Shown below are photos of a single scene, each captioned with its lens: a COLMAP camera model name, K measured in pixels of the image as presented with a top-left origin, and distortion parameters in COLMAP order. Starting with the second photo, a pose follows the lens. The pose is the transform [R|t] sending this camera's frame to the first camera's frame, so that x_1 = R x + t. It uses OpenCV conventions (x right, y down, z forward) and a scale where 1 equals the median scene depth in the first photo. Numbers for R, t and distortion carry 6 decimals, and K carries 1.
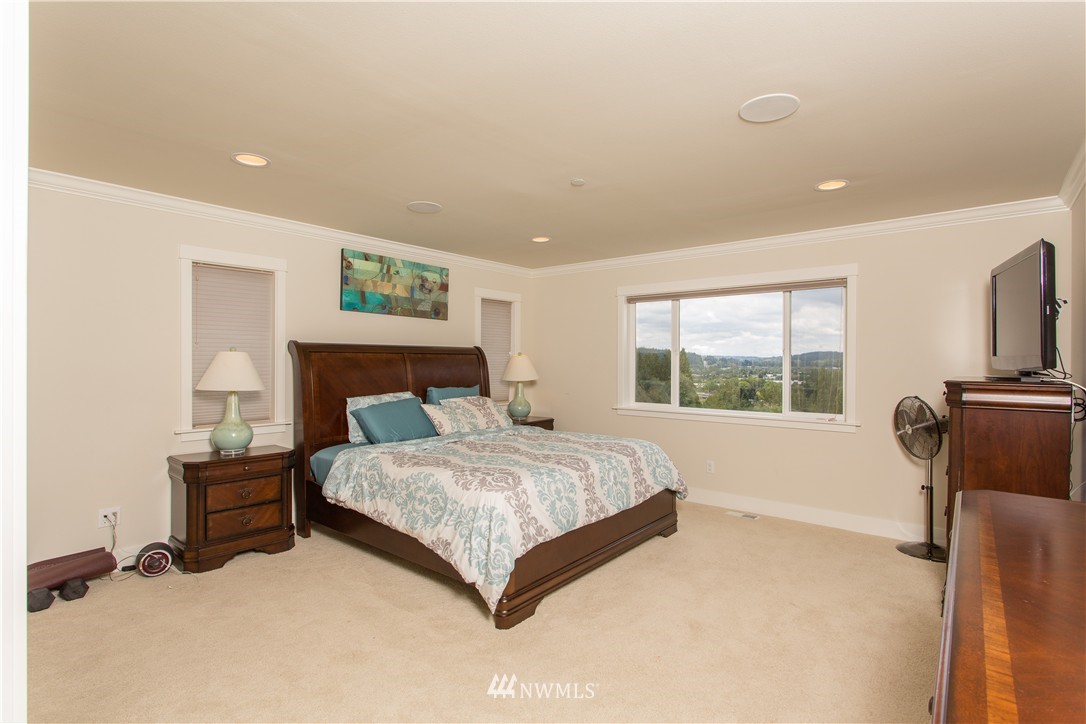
lens RADIAL K [[531.7, 0, 542.2], [0, 531.7, 359.9], [0, 0, 1]] dist [-0.006449, 0.001795]
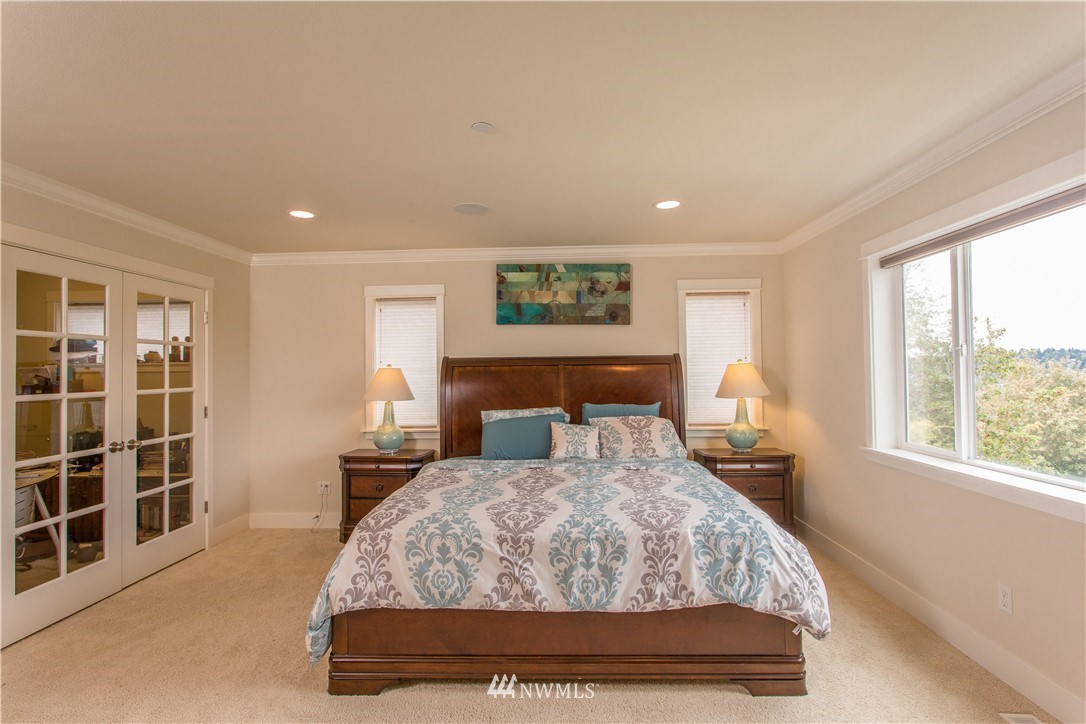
lens RADIAL K [[531.7, 0, 545.1], [0, 531.7, 364.3], [0, 0, 1]] dist [-0.006449, 0.001795]
pose [[0.607841, -0.021760, -0.793760, 0.458146], [0.014535, 0.999762, -0.016276, 0.000739], [0.793925, -0.001644, 0.608013, 0.422426]]
